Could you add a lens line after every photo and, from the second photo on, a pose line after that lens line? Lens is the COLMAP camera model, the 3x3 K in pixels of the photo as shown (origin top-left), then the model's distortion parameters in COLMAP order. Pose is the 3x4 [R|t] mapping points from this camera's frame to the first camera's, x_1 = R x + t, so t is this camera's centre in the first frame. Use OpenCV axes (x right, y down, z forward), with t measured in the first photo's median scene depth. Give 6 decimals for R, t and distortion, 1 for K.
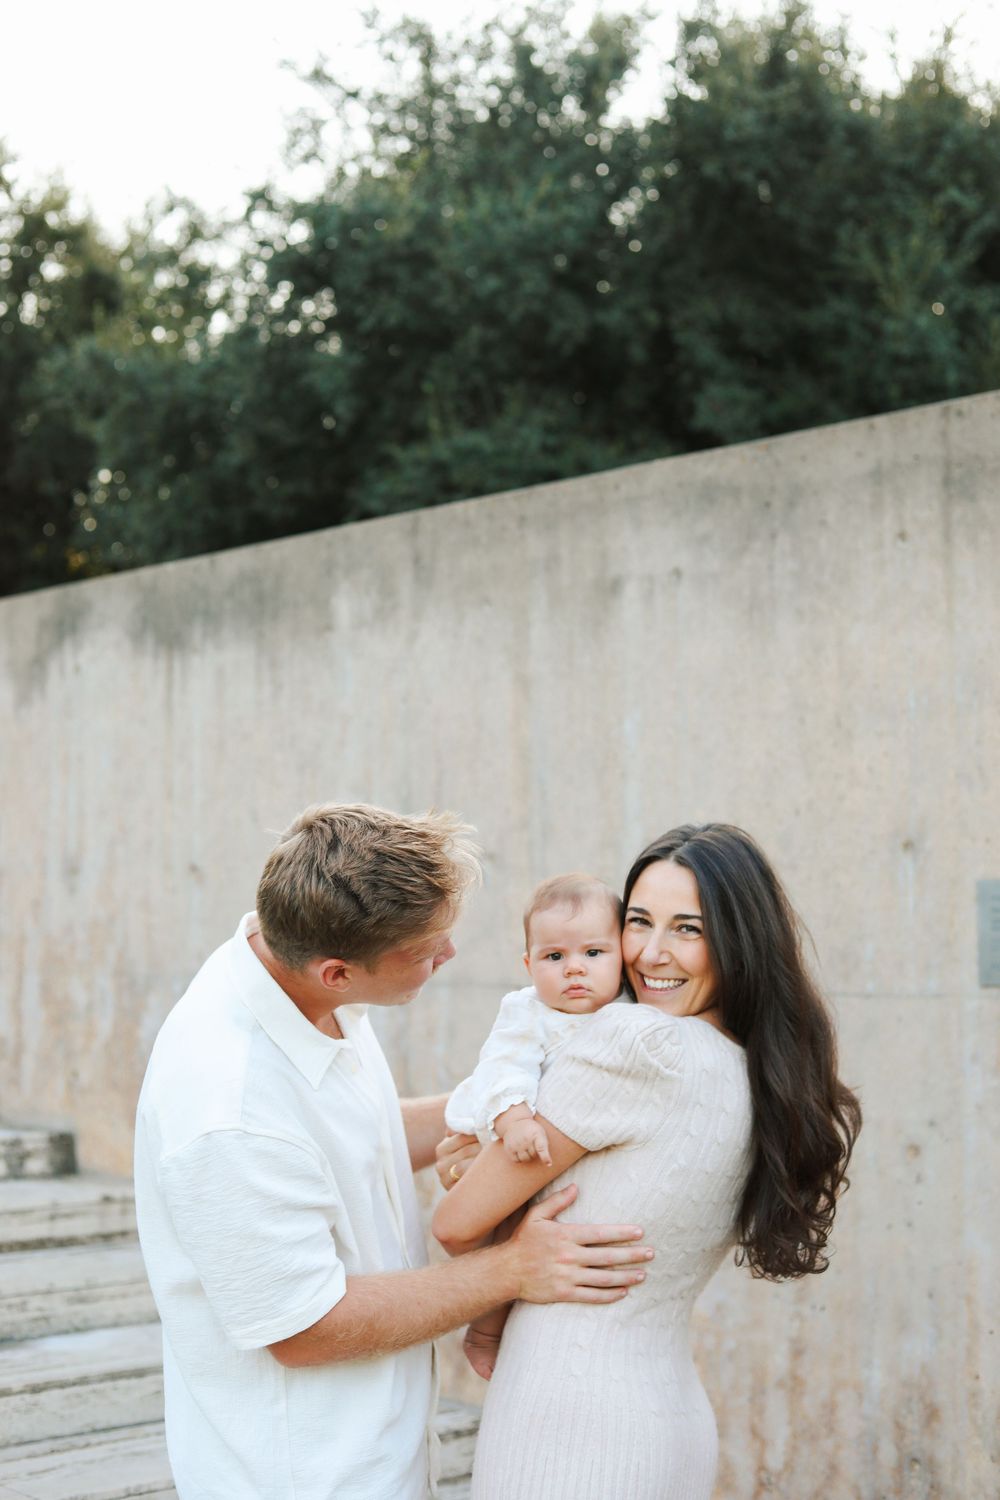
lens RADIAL K [[2197.1, 0, 500.0], [0, 2197.1, 750.0], [0, 0, 1]] dist [-0.041260, -0.014859]
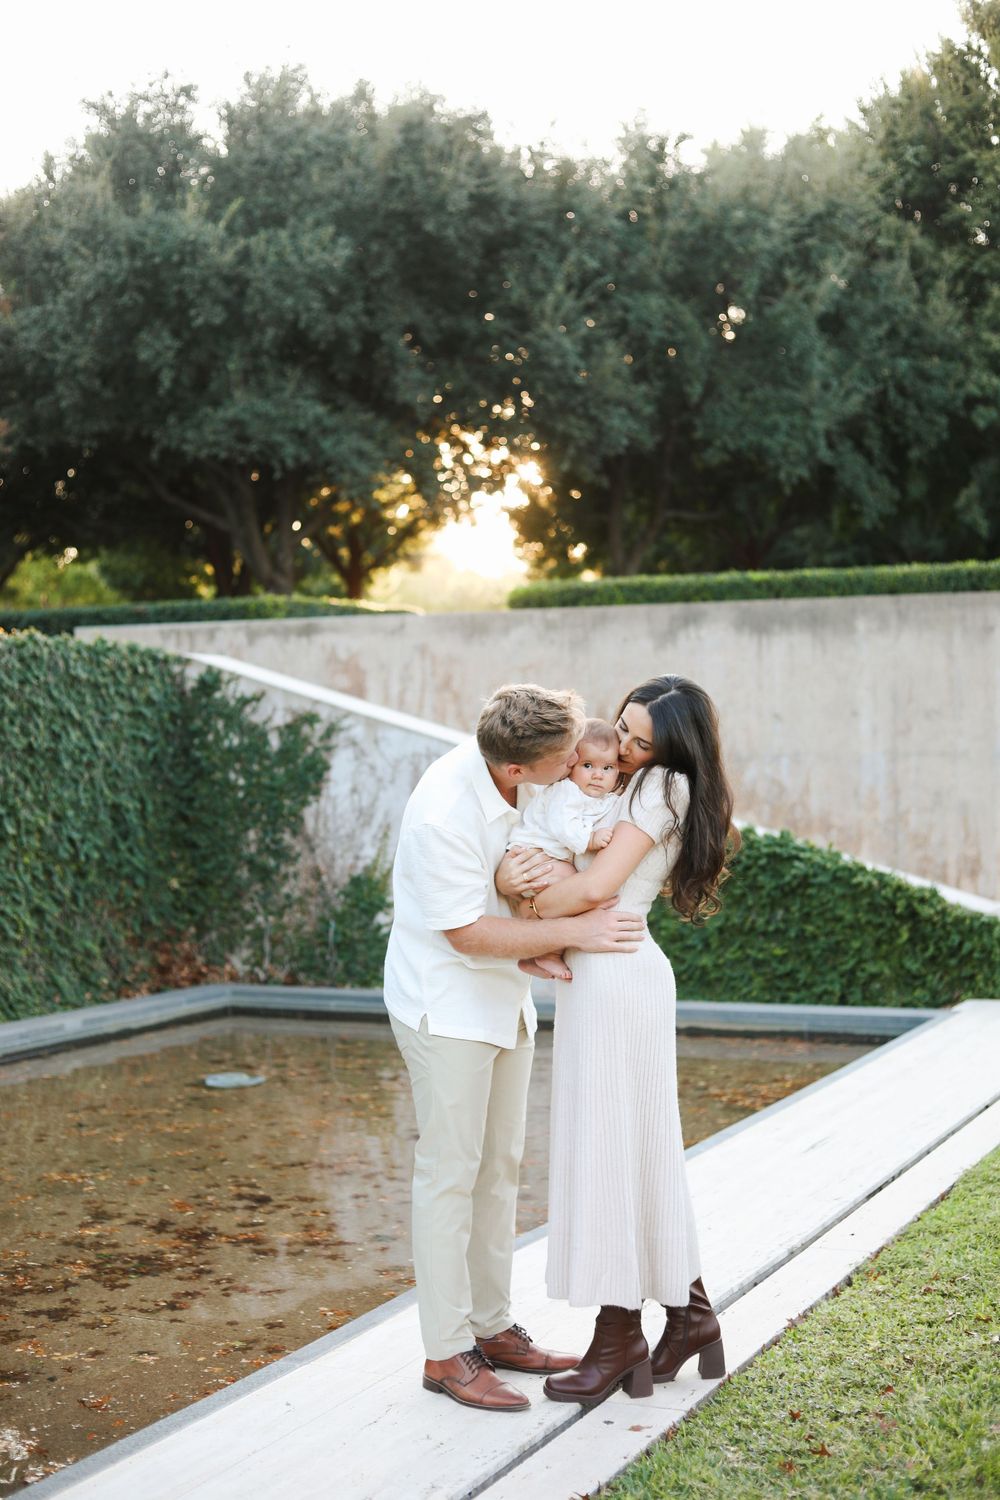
lens RADIAL K [[2246.1, 0, 497.6], [0, 2246.1, 728.9], [0, 0, 1]] dist [-0.127997, 0.206543]
pose [[0.930081, 0.001614, 0.367350, -1.697298], [-0.023628, 0.998183, 0.055438, -0.086054], [-0.366593, -0.060242, 0.928429, -1.660230]]
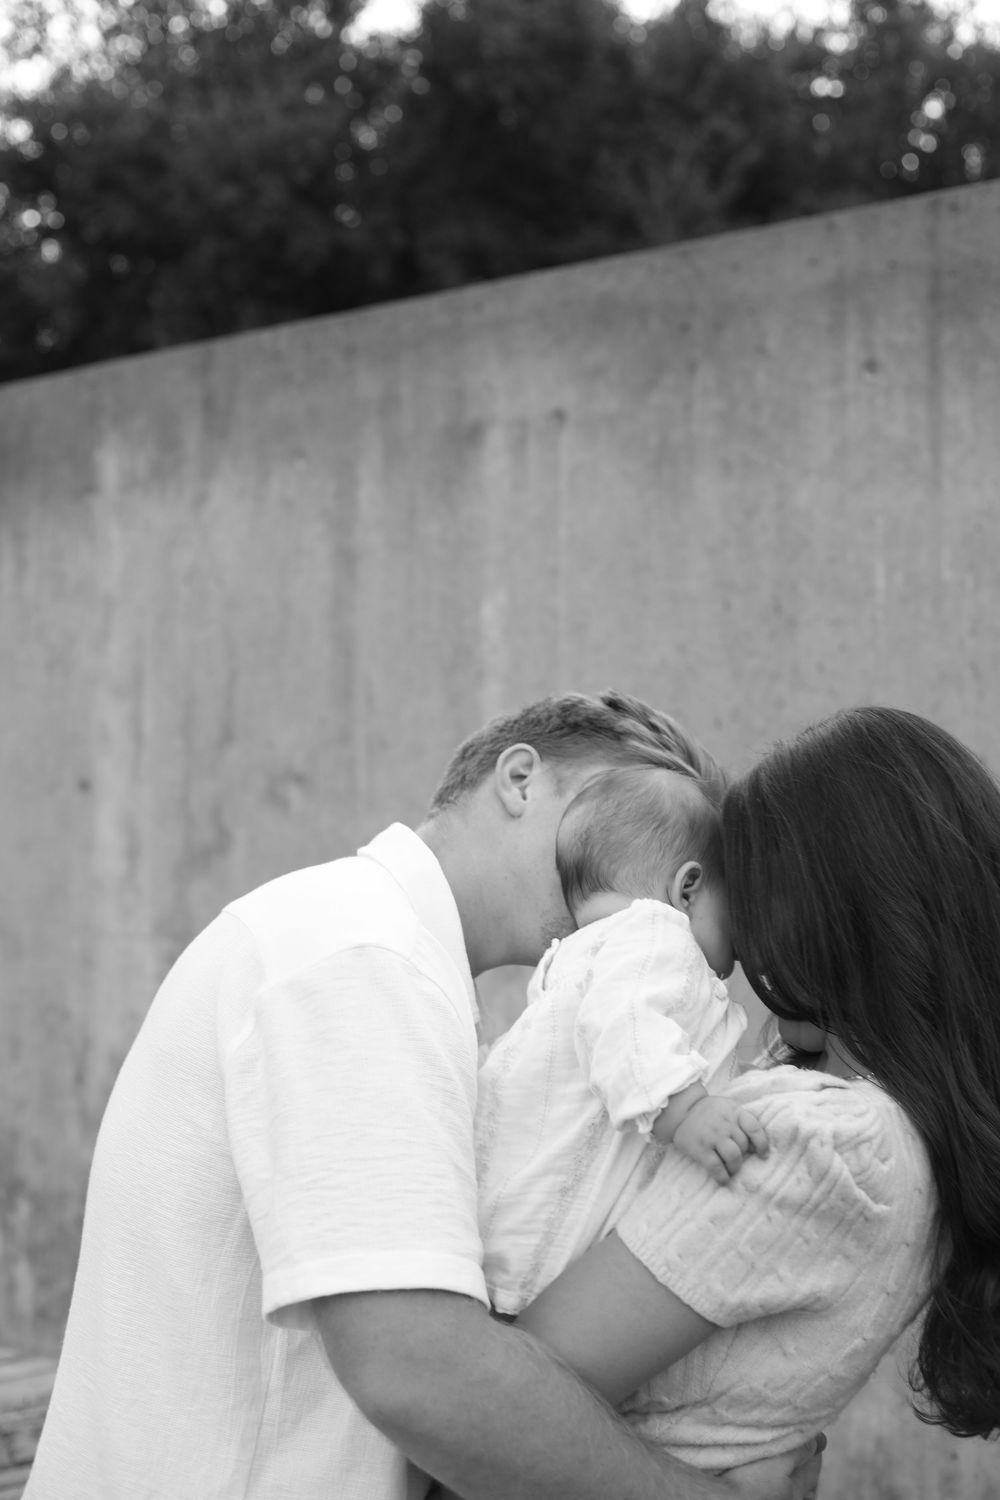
lens RADIAL K [[2246.1, 0, 497.6], [0, 2246.1, 728.9], [0, 0, 1]] dist [-0.127997, 0.206543]
pose [[0.991263, 0.023332, 0.129818, -0.037377], [-0.024621, 0.999662, 0.008336, 0.021848], [-0.129580, -0.011459, 0.991503, 0.193517]]
